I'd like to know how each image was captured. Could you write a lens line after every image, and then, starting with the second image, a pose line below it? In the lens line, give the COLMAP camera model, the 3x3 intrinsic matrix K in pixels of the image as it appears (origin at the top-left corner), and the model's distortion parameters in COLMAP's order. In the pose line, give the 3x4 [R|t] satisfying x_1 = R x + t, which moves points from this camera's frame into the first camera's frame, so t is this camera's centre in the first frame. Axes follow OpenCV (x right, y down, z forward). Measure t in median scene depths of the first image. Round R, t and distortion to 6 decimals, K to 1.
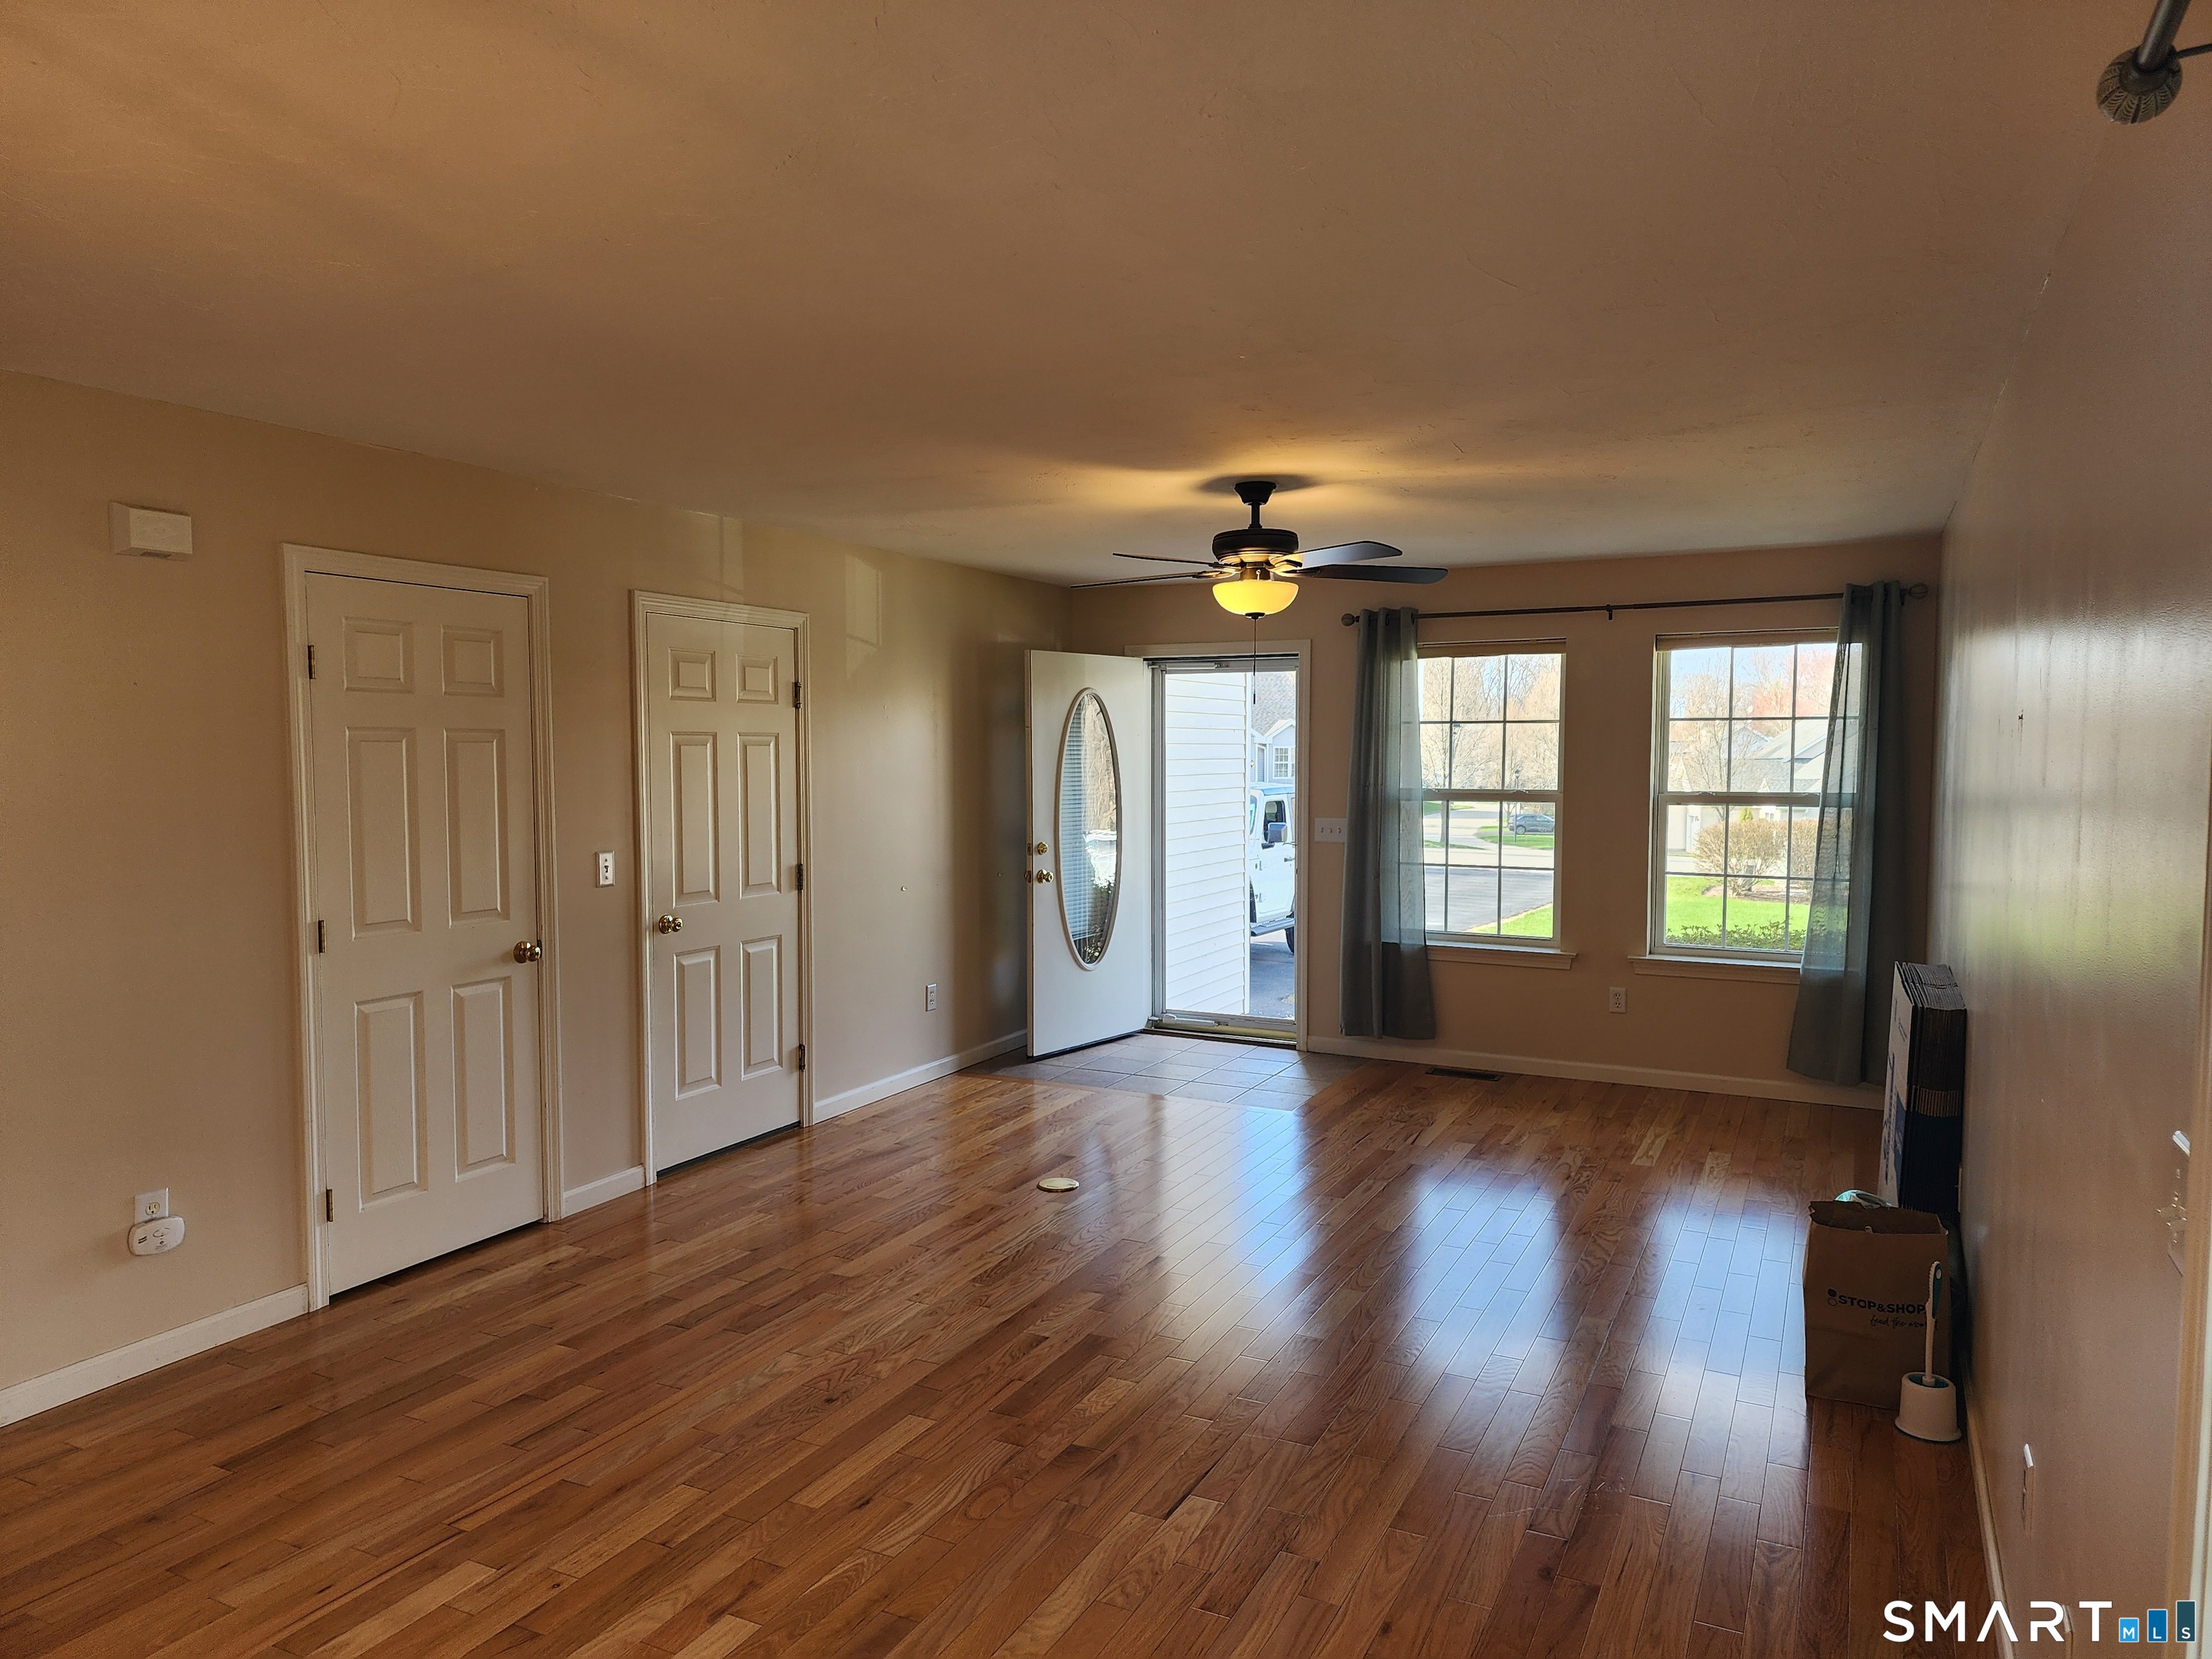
lens RADIAL K [[1487.3, 0, 1097.1], [0, 1487.3, 822.6], [0, 0, 1]] dist [0.097818, -0.073150]
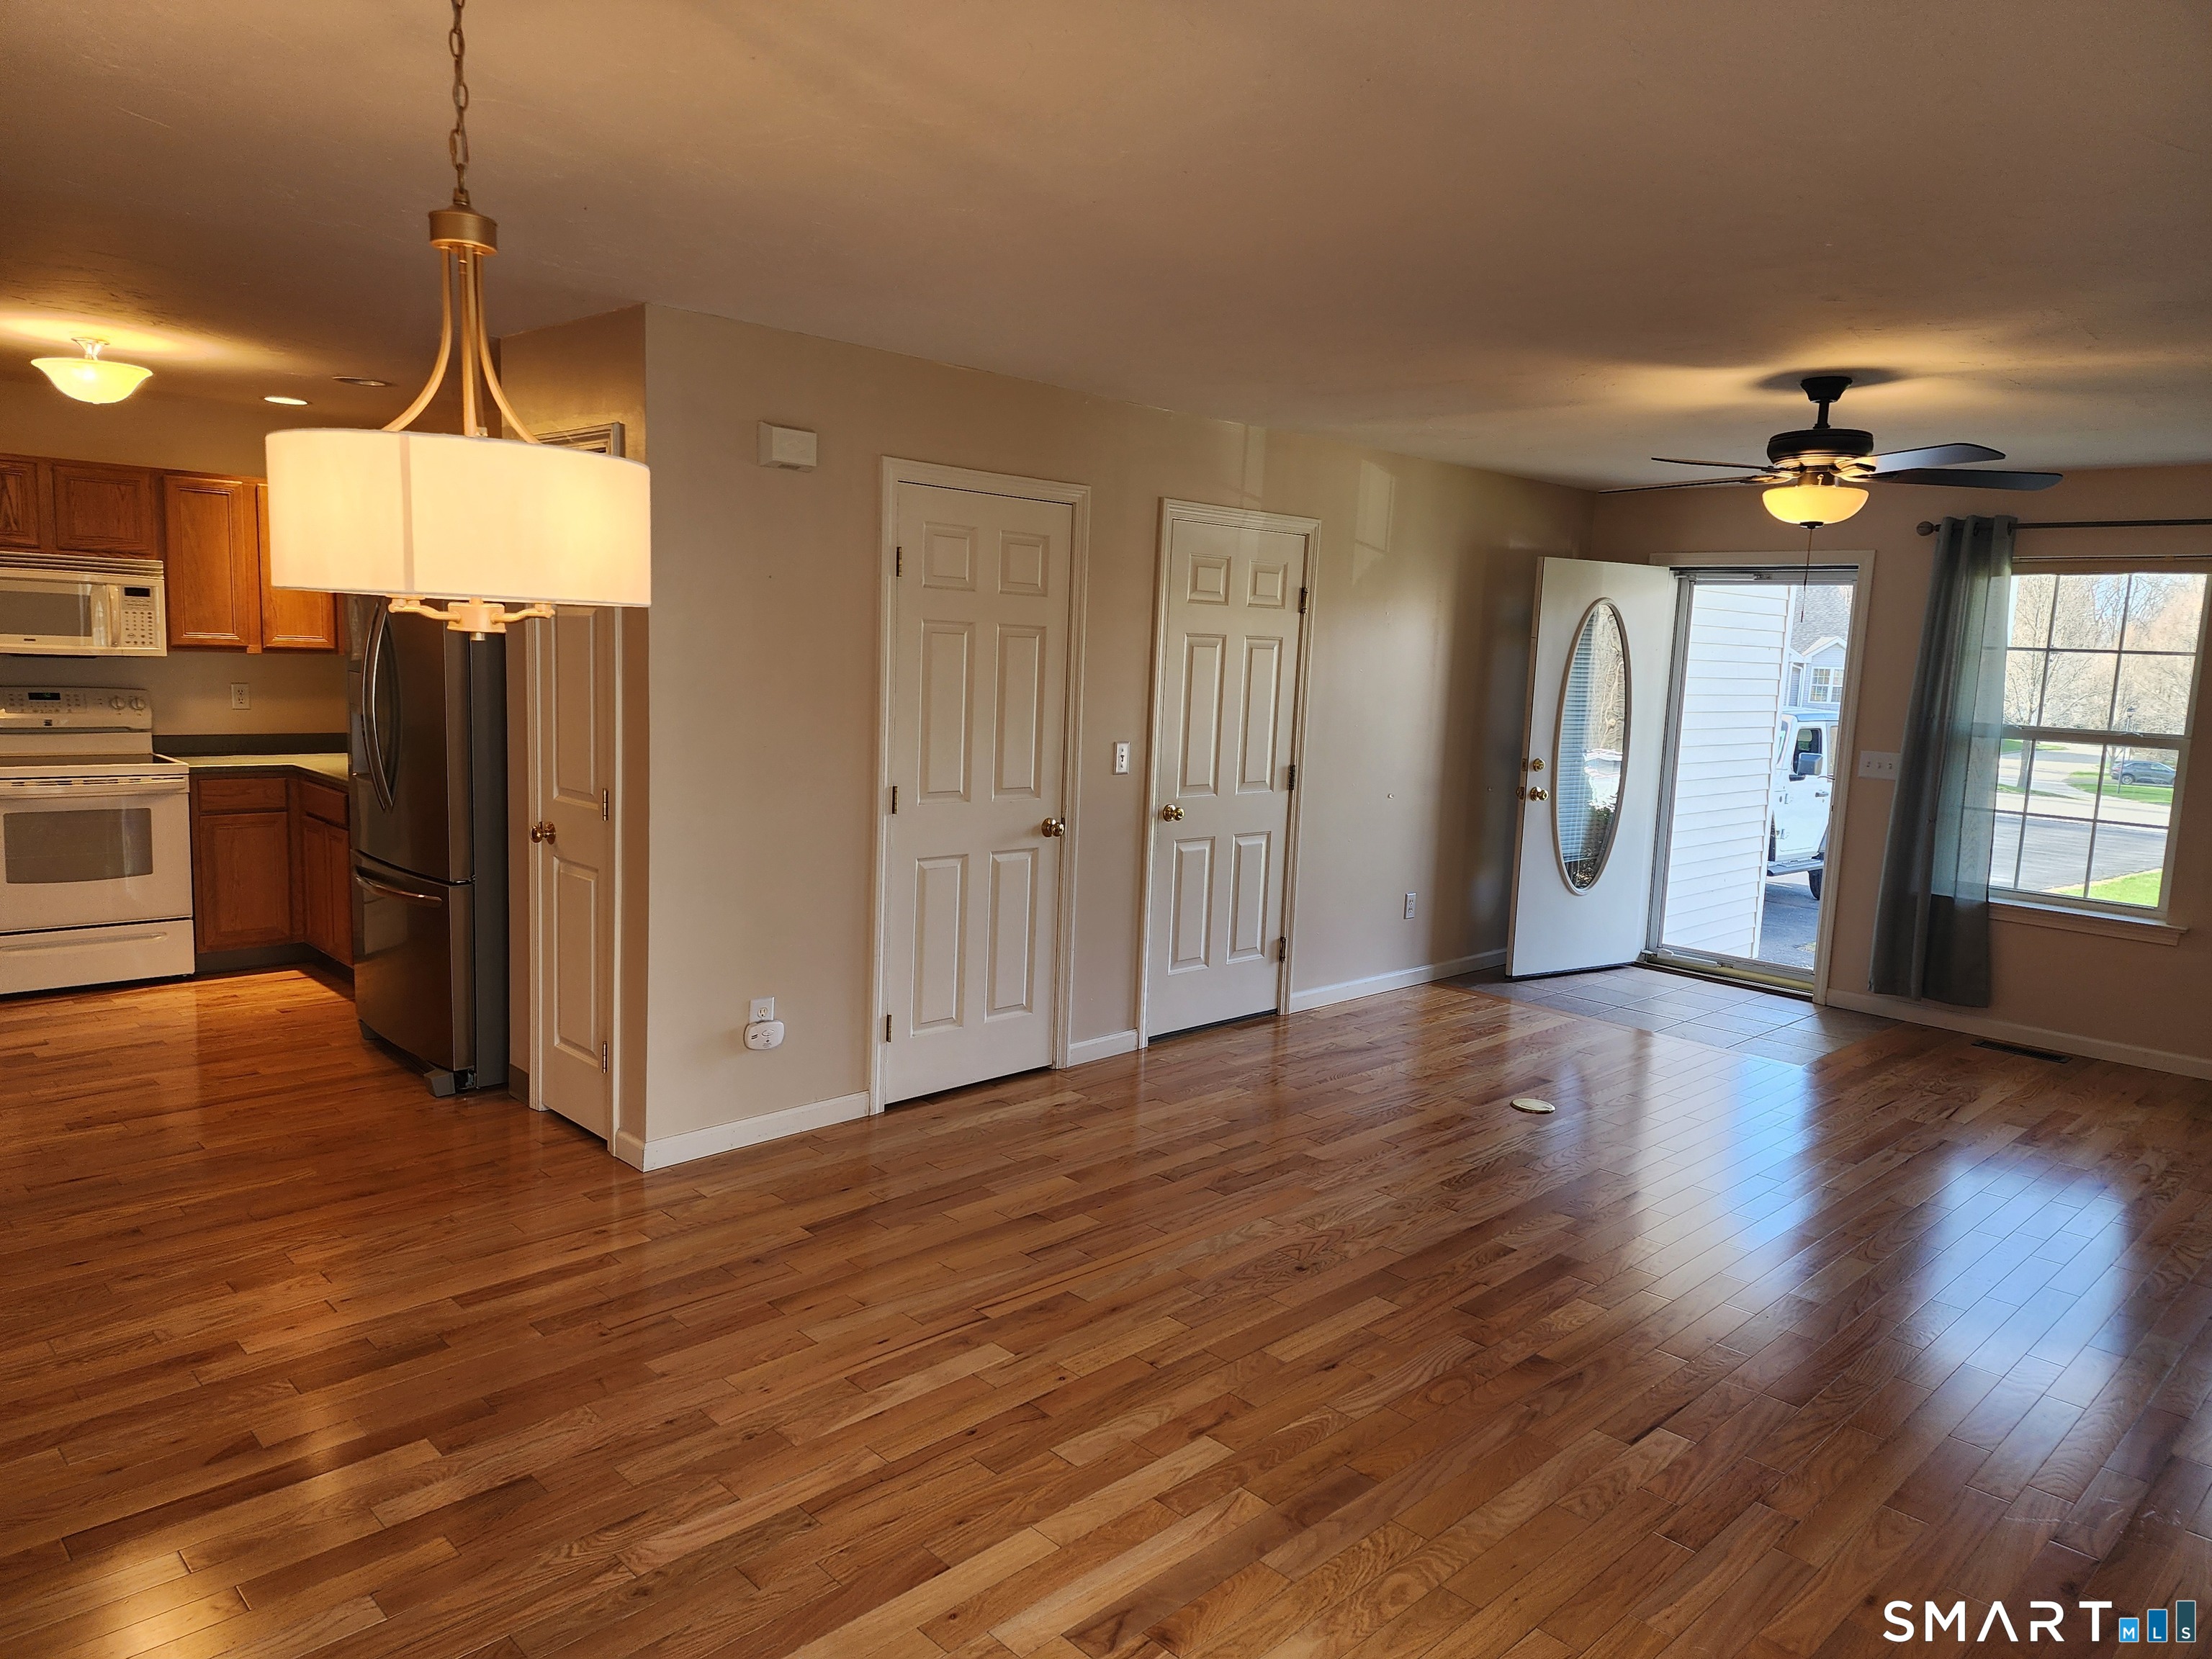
lens RADIAL K [[1487.3, 0, 1097.1], [0, 1487.3, 822.6], [0, 0, 1]] dist [0.097818, -0.073150]
pose [[0.948208, 0.078851, -0.307707, -0.009215], [-0.058777, 0.995526, 0.073984, -0.001066], [0.312164, -0.052066, 0.948600, -0.028791]]
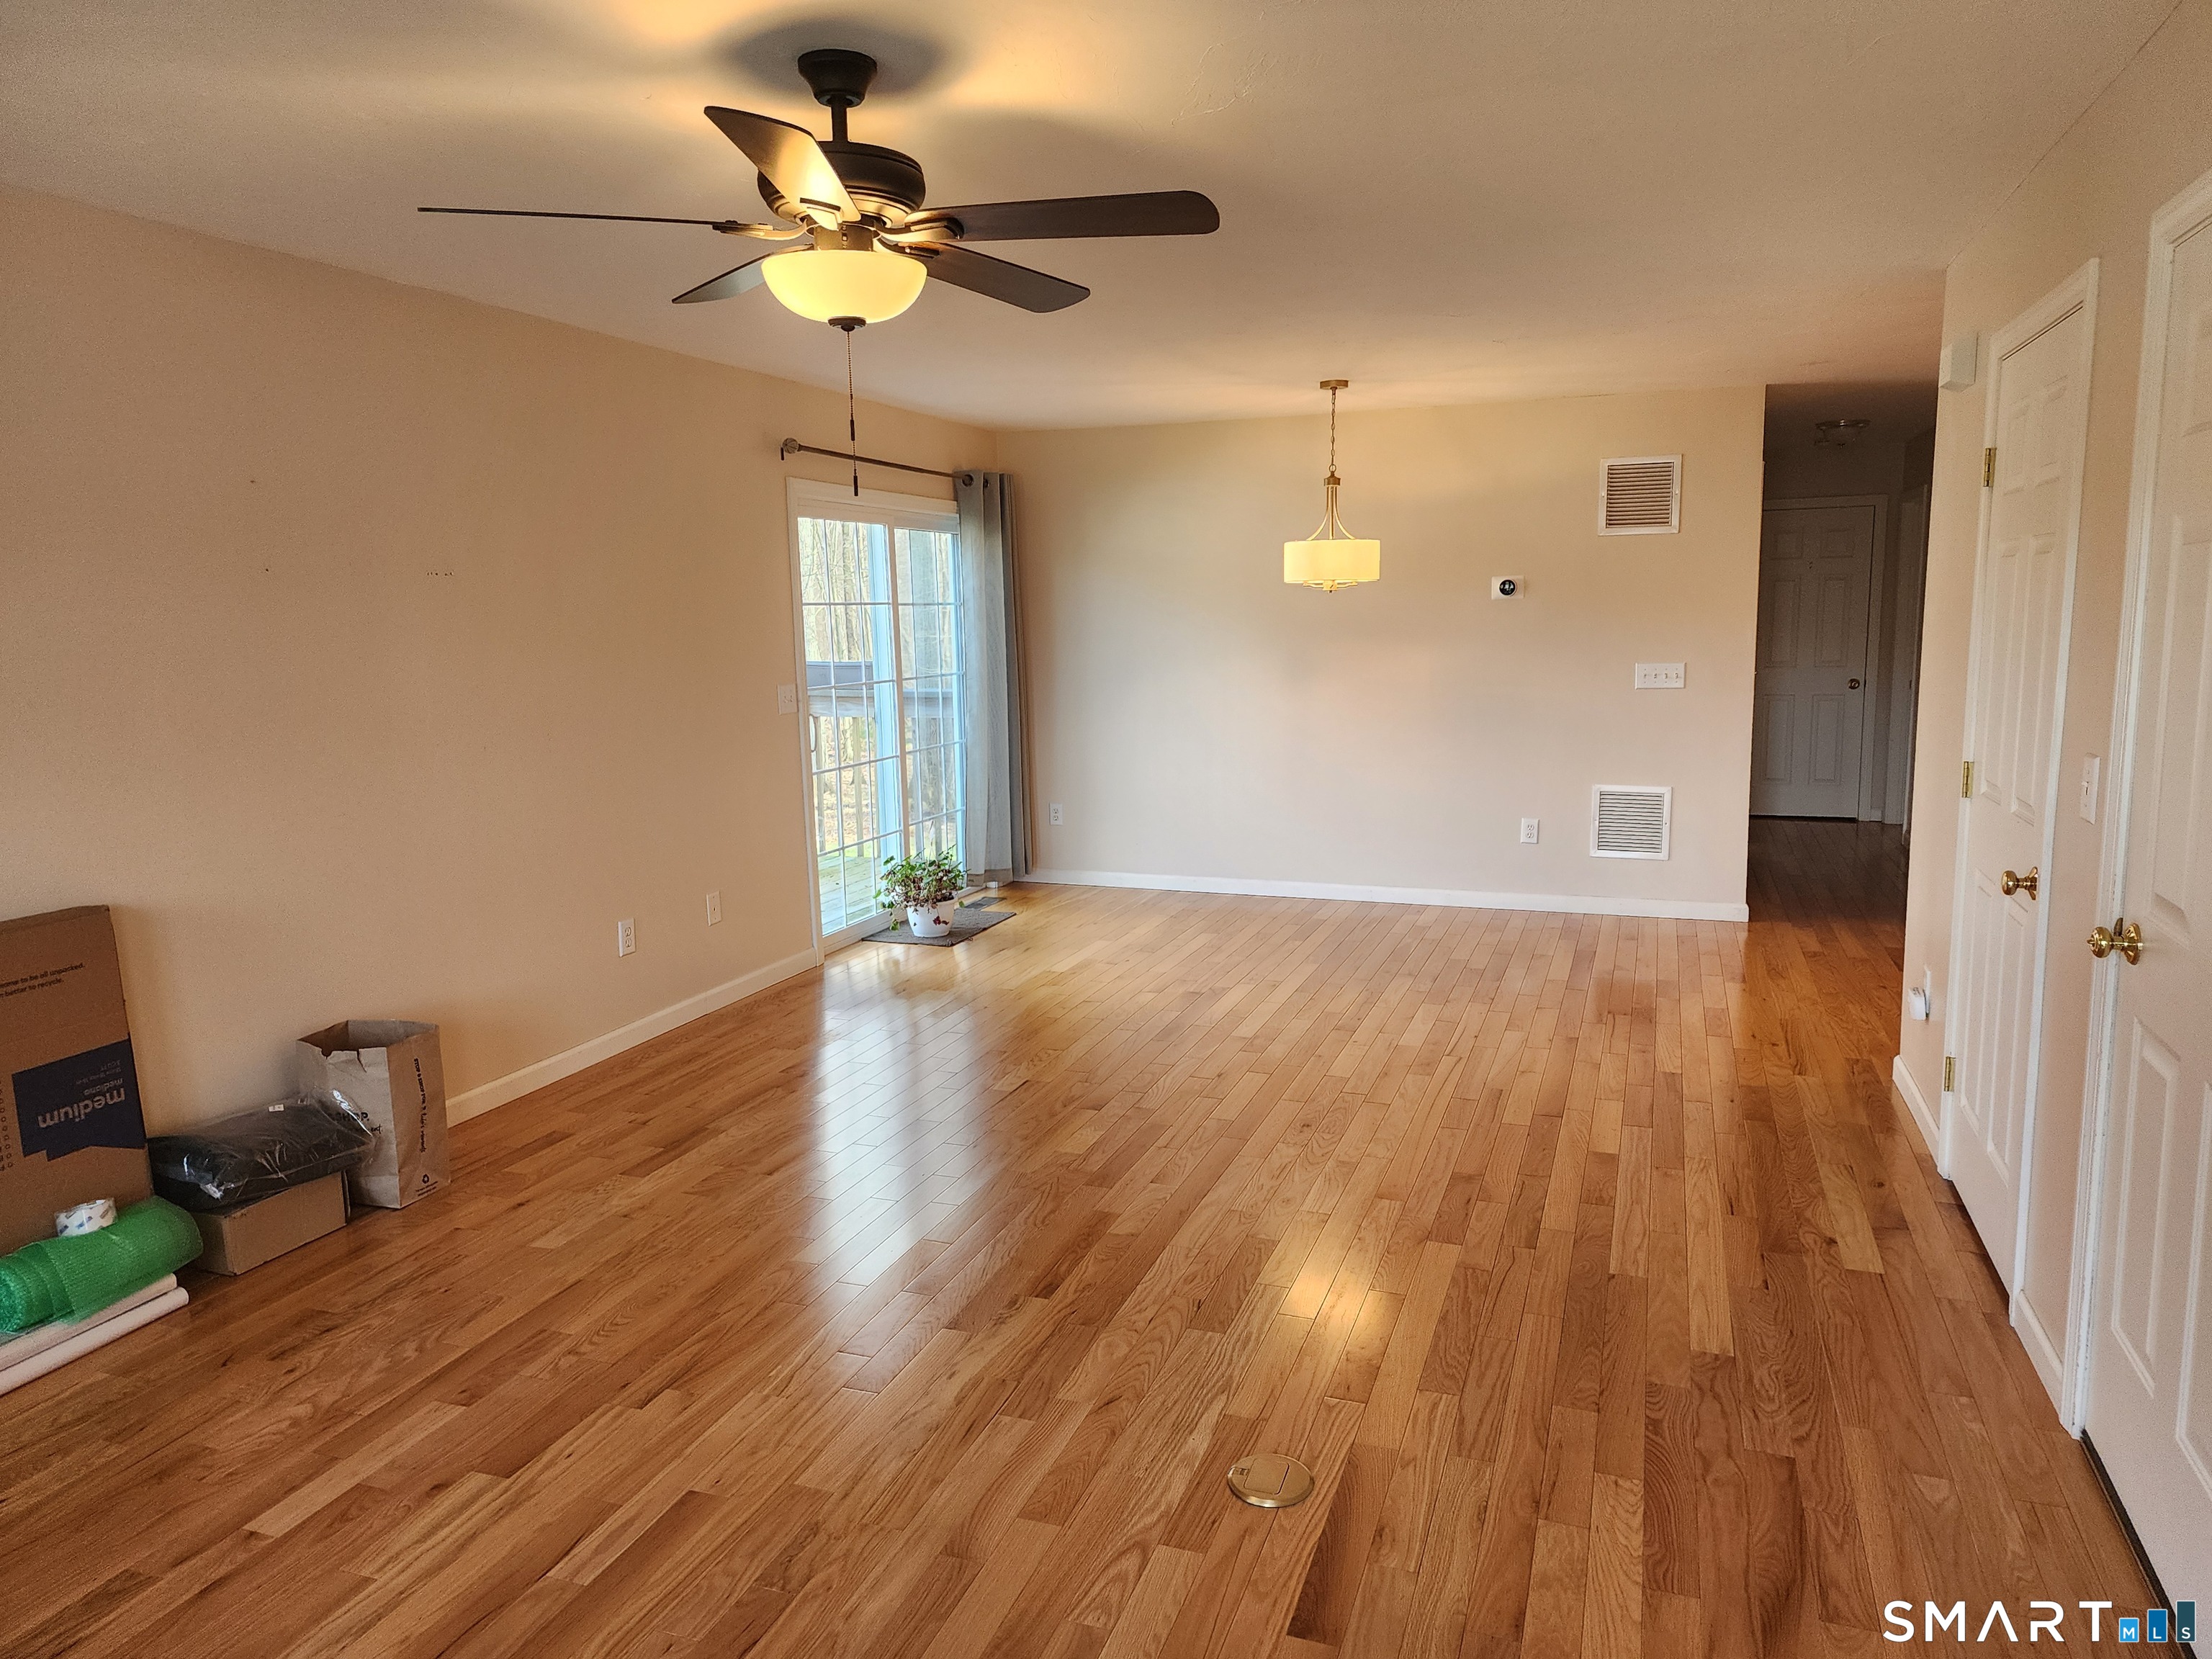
lens RADIAL K [[1489.8, 0, 1105.4], [0, 1489.8, 832.0], [0, 0, 1]] dist [0.248120, -0.072402]
pose [[-0.992654, 0.024566, -0.118467, 0.097864], [-0.000891, 0.977657, 0.210203, -0.082728], [0.120984, 0.208764, -0.970454, 1.695967]]
